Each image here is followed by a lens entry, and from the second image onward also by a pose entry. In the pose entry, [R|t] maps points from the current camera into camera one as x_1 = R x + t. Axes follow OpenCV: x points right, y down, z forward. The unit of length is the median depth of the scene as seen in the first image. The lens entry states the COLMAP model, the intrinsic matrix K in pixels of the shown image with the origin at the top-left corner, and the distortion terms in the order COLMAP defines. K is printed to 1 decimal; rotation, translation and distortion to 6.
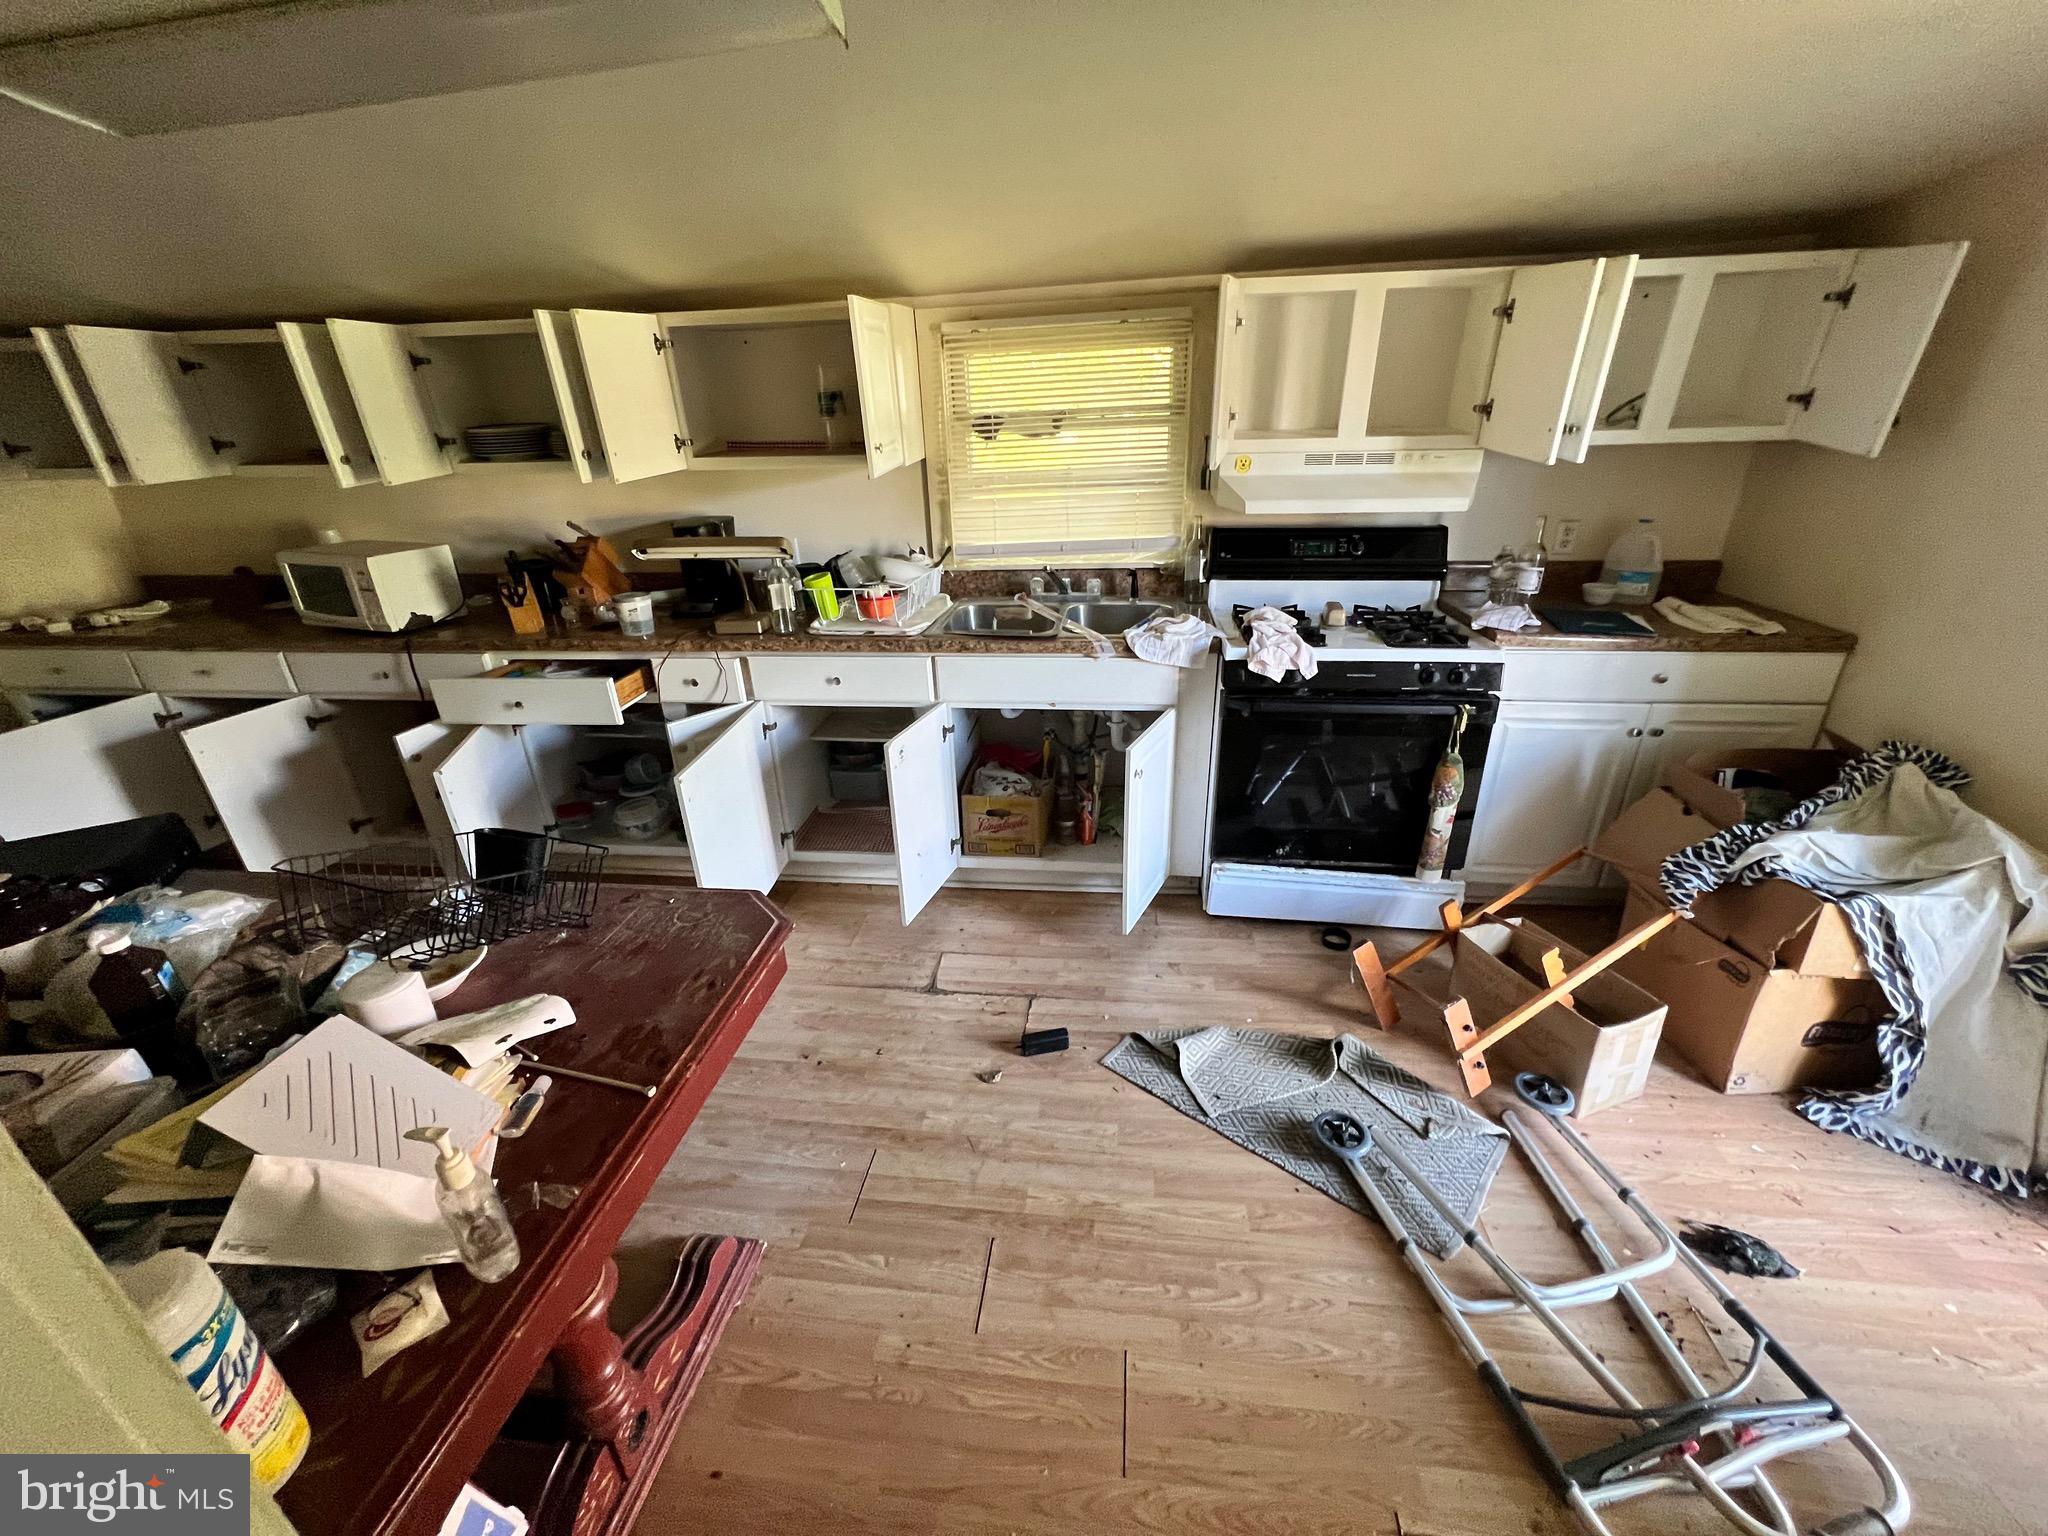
lens RADIAL K [[814.3, 0, 1015.3], [0, 814.3, 765.3], [0, 0, 1]] dist [-0.002465, 0.000799]
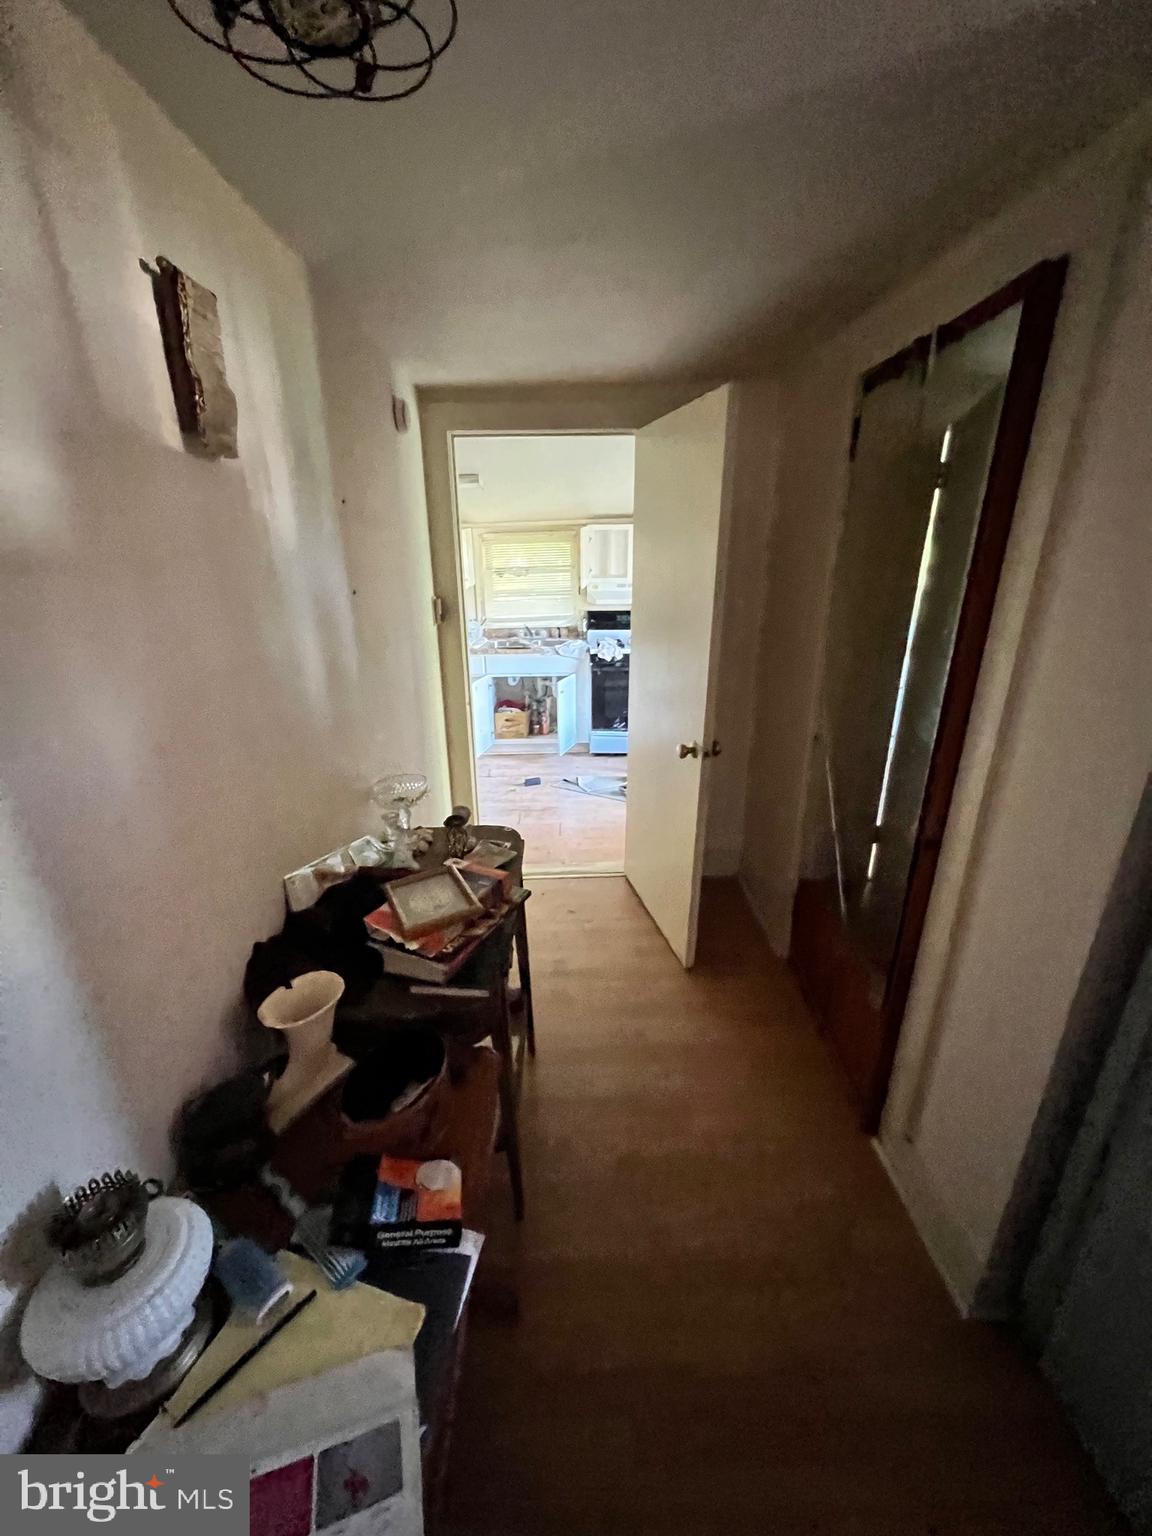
lens RADIAL K [[610.7, 0, 576.9], [0, 610.7, 771.6], [0, 0, 1]] dist [-0.002465, 0.000799]
pose [[0.988945, -0.032444, 0.144688, -0.095178], [0.042647, 0.996774, -0.067988, 0.360729], [-0.142016, 0.073407, 0.987139, -0.908610]]
